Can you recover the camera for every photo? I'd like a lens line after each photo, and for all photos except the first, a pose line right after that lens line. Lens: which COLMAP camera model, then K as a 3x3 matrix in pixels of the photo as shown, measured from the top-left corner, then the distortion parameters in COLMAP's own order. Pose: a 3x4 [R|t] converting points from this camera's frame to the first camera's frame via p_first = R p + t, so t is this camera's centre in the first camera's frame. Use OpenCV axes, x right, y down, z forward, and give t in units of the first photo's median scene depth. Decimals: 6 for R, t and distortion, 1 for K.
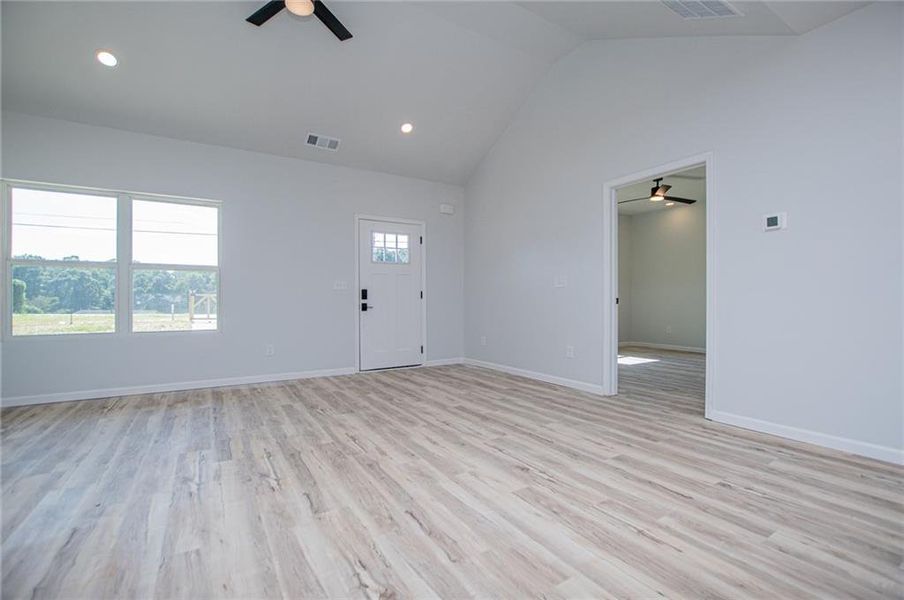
lens RADIAL K [[403.4, 0, 459.4], [0, 403.4, 302.0], [0, 0, 1]] dist [-0.029311, 0.000542]
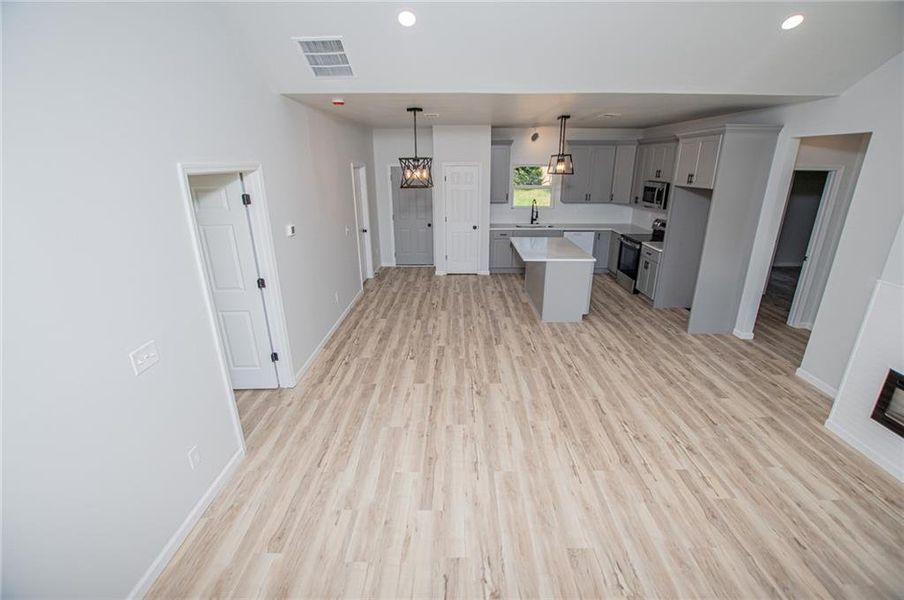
lens RADIAL K [[398.6, 0, 458.3], [0, 398.6, 302.3], [0, 0, 1]] dist [-0.032930, 0.003911]
pose [[-0.846013, -0.171825, 0.504716, -0.374706], [0.007811, 0.942550, 0.333973, -0.347387], [-0.533105, 0.286488, -0.796068, 1.534349]]
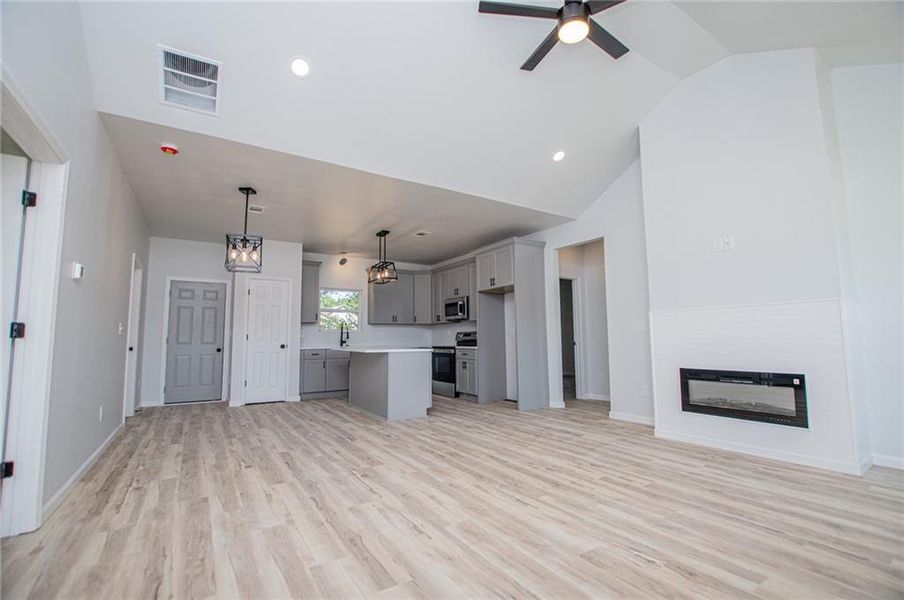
lens RADIAL K [[399.9, 0, 457.8], [0, 399.9, 301.9], [0, 0, 1]] dist [-0.028355, 0.000181]
pose [[-0.999751, 0.010414, -0.019728, -0.087517], [0.012148, 0.995877, -0.089900, -0.027261], [0.018710, -0.090117, -0.995755, 1.597169]]
